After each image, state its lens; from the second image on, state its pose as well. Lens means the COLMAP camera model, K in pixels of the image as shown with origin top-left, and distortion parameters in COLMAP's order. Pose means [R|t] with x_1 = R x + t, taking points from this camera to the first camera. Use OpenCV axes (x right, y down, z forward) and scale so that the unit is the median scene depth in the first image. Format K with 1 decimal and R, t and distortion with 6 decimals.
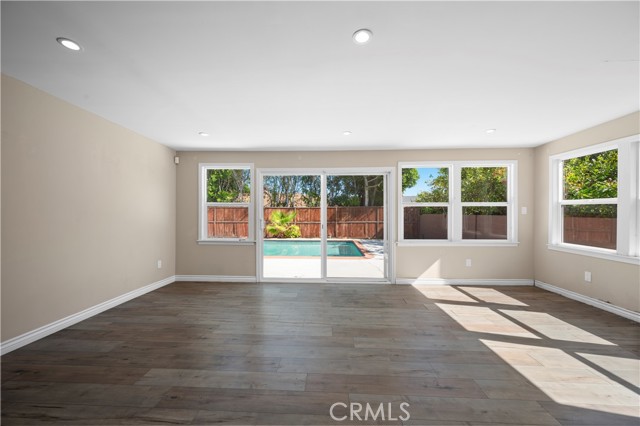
lens RADIAL K [[252.8, 0, 319.3], [0, 252.8, 208.7], [0, 0, 1]] dist [-0.000002, -0.000151]
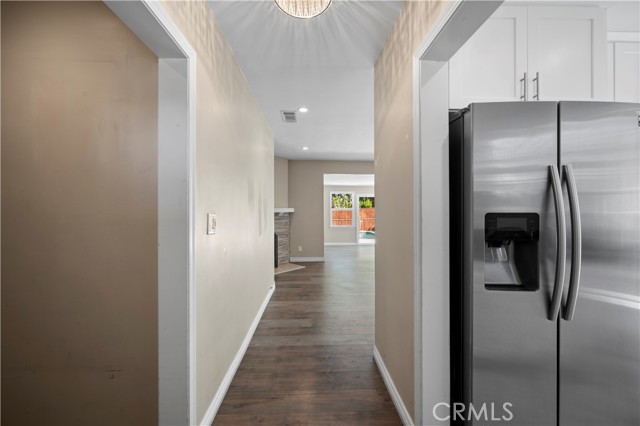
lens RADIAL K [[252.8, 0, 319.3], [0, 252.8, 208.7], [0, 0, 1]] dist [-0.000002, -0.000151]
pose [[0.997475, -0.004148, 0.070903, -0.767669], [0.003656, 0.999968, 0.007062, -0.048723], [-0.070930, -0.006785, 0.997458, -1.255586]]
